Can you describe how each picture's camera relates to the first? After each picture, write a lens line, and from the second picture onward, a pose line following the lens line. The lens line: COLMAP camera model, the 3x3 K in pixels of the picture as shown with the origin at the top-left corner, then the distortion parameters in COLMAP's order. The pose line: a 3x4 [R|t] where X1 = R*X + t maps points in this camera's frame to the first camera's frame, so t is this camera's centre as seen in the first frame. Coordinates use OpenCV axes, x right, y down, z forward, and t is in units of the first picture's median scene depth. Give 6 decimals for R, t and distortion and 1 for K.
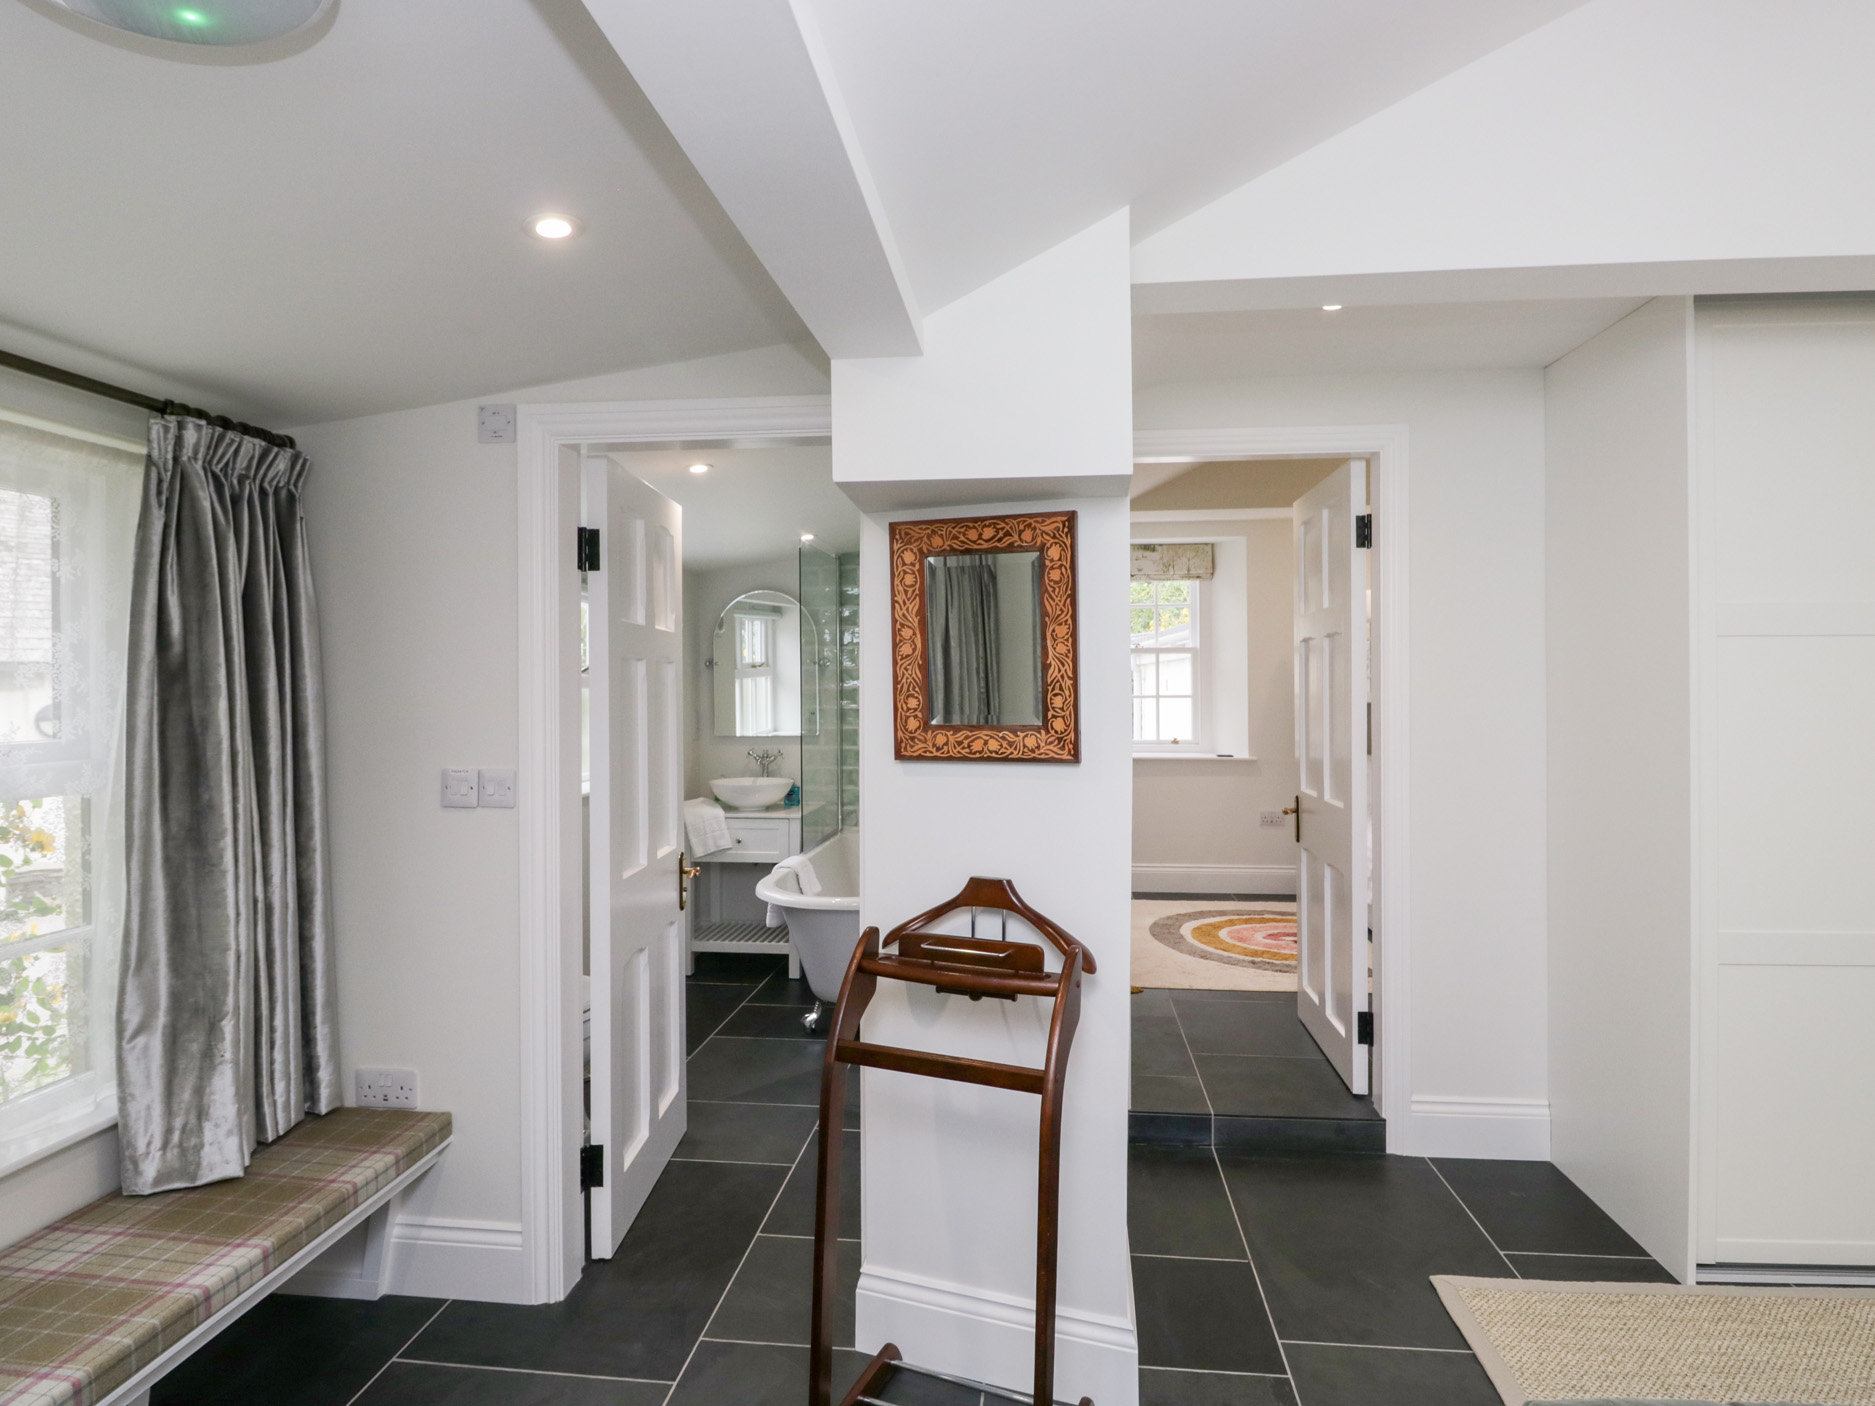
lens RADIAL K [[1027.5, 0, 927.3], [0, 1027.5, 682.2], [0, 0, 1]] dist [-0.000784, -0.017464]
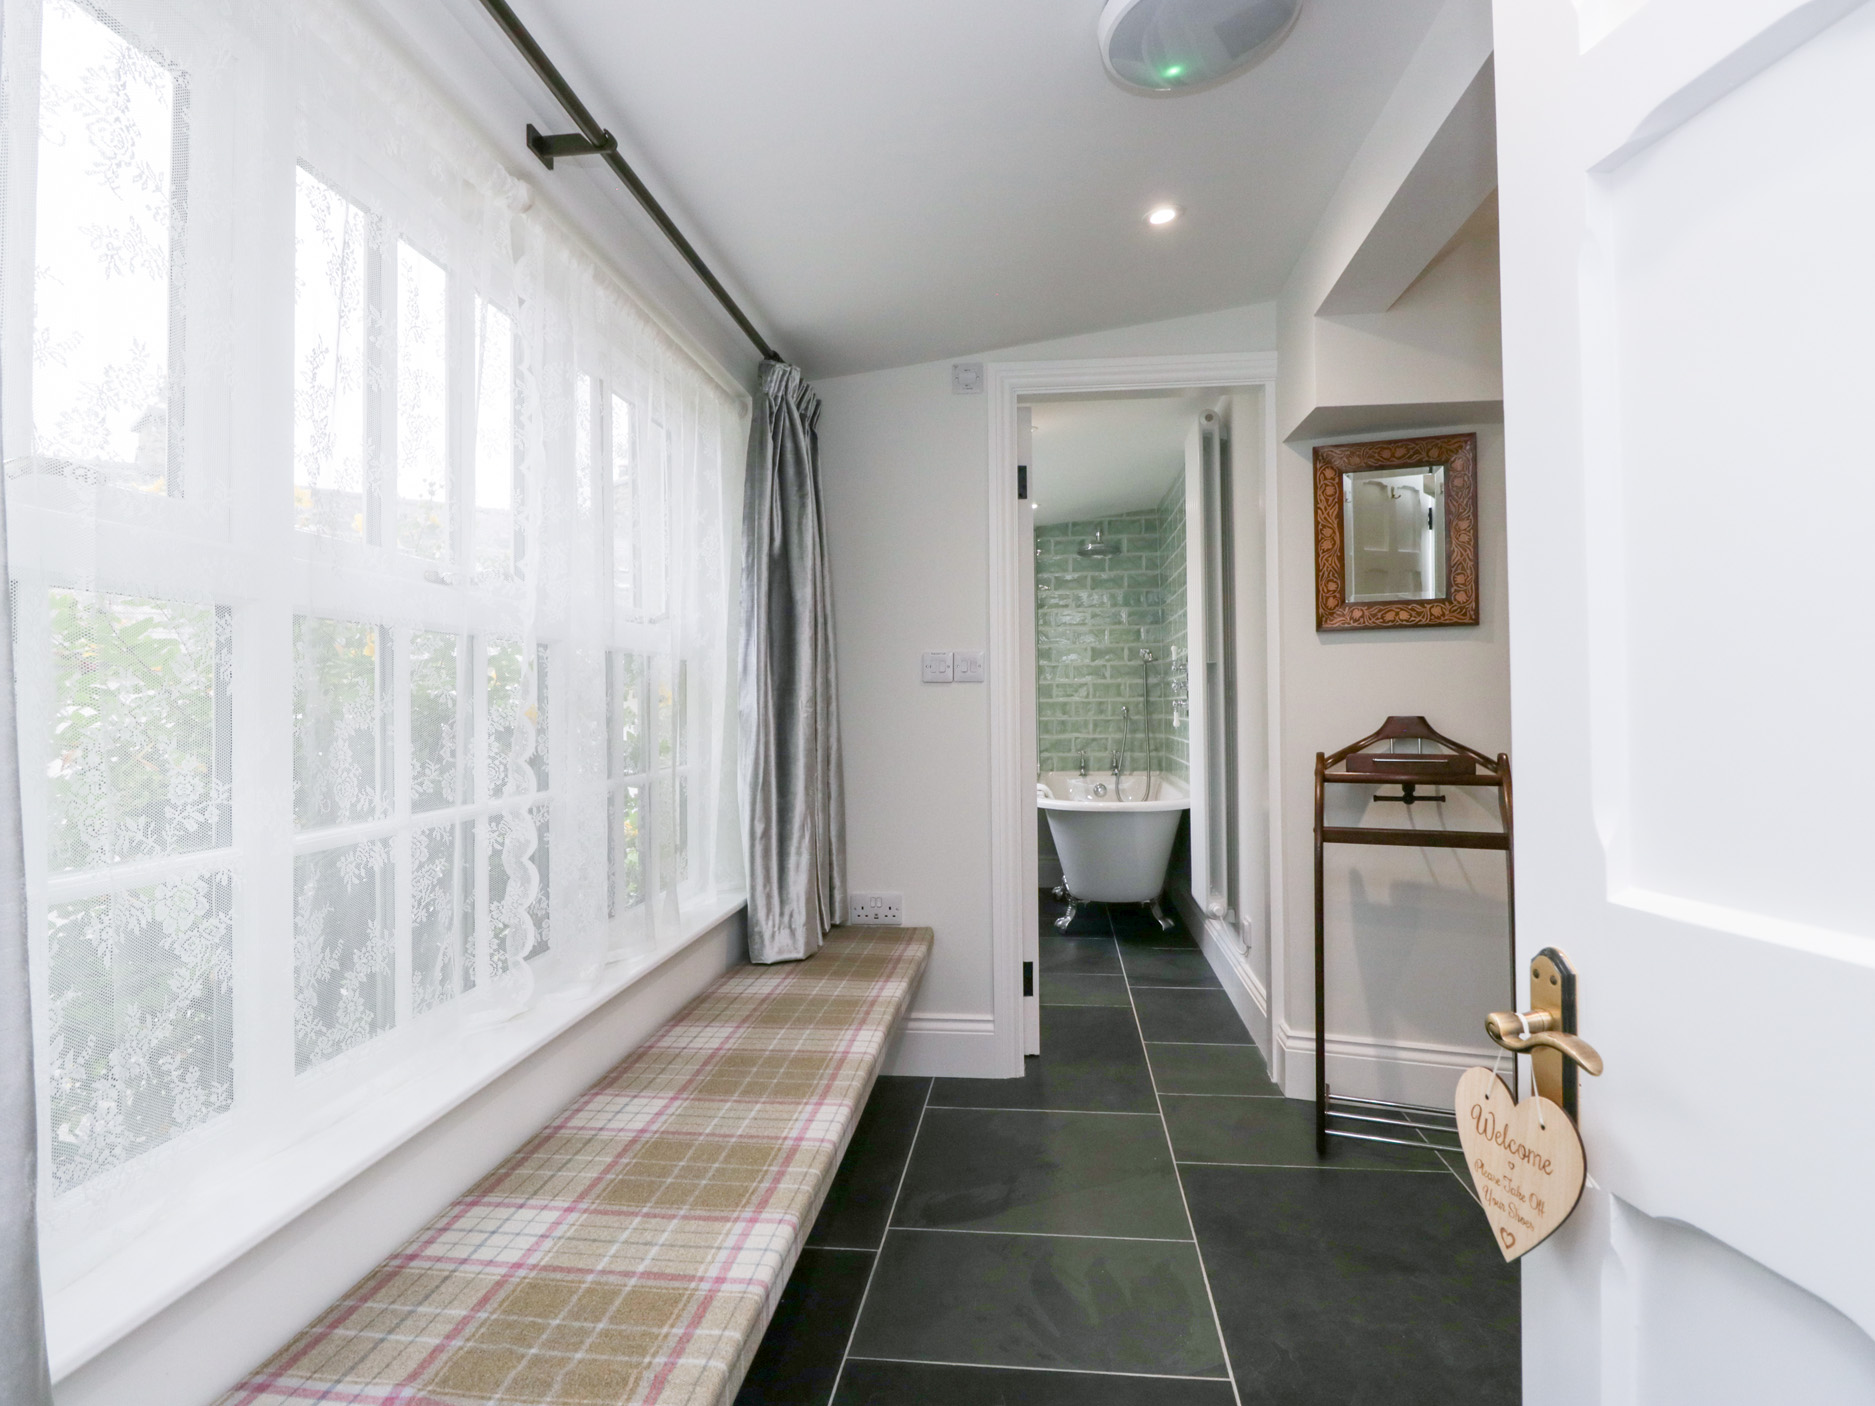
lens RADIAL K [[1027.5, 0, 927.3], [0, 1027.5, 682.2], [0, 0, 1]] dist [-0.000784, -0.017464]
pose [[0.999980, -0.006068, 0.001688, -0.535109], [0.006094, 0.999855, -0.015900, 0.160945], [-0.001591, 0.015910, 0.999872, -0.292448]]
